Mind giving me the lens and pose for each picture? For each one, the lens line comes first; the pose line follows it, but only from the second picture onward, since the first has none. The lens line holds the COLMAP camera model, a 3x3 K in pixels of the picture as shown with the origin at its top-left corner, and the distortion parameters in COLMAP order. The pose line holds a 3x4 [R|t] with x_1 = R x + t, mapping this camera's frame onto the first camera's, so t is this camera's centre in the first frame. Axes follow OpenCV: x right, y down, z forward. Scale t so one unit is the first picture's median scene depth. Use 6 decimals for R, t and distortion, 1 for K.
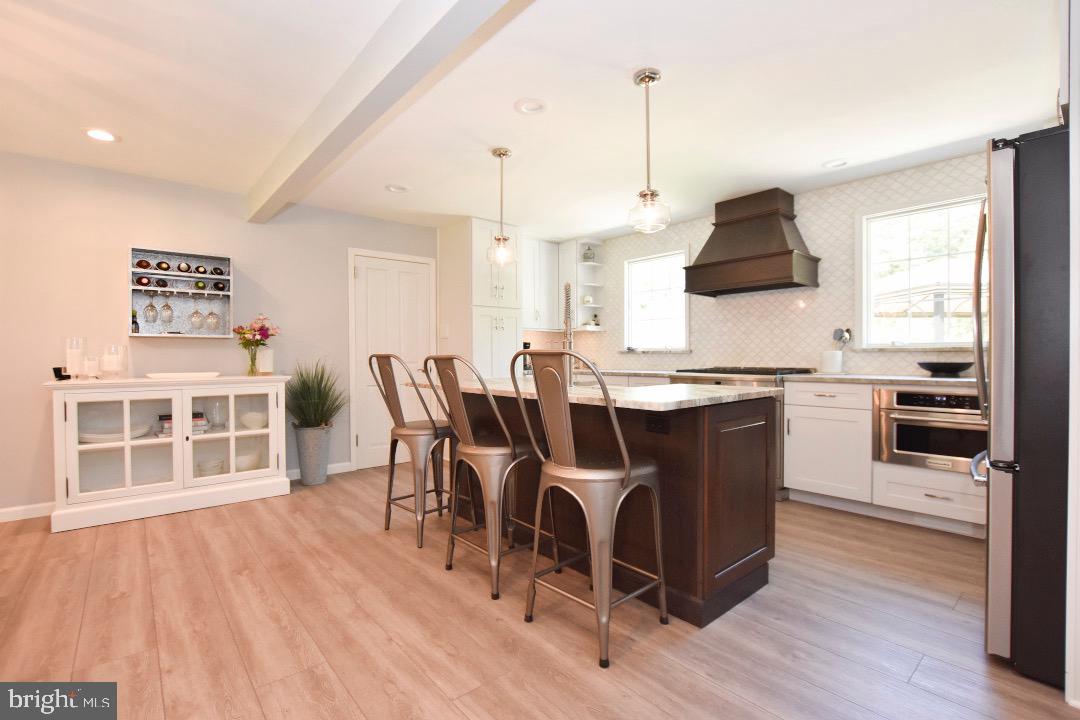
lens RADIAL K [[496.7, 0, 542.8], [0, 496.7, 363.3], [0, 0, 1]] dist [-0.020108, 0.000323]
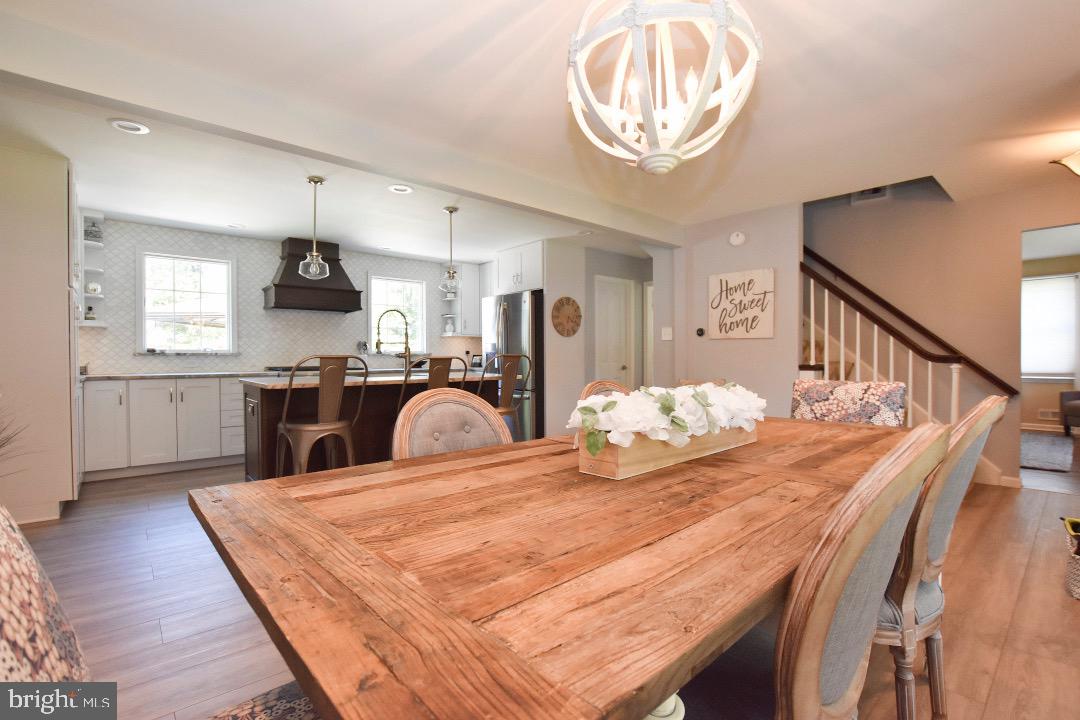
lens RADIAL K [[496.7, 0, 542.8], [0, 496.7, 363.3], [0, 0, 1]] dist [-0.020108, 0.000323]
pose [[-0.017667, -0.009335, 0.999800, -0.283055], [0.015557, 0.999833, 0.009610, -0.001276], [-0.999723, 0.015723, -0.017519, 0.120323]]
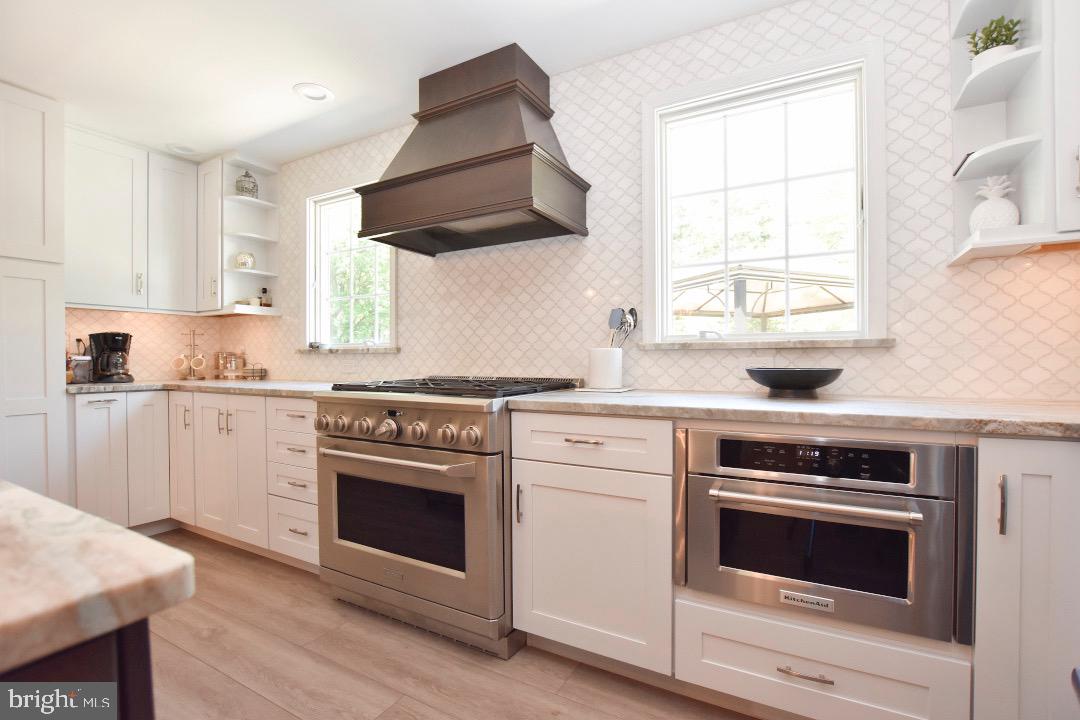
lens RADIAL K [[496.7, 0, 542.8], [0, 496.7, 363.3], [0, 0, 1]] dist [-0.020108, 0.000323]
pose [[0.941329, -0.002601, 0.337481, 0.091454], [0.004521, 0.999978, -0.004903, -0.001568], [-0.337461, 0.006141, 0.941320, 0.138404]]
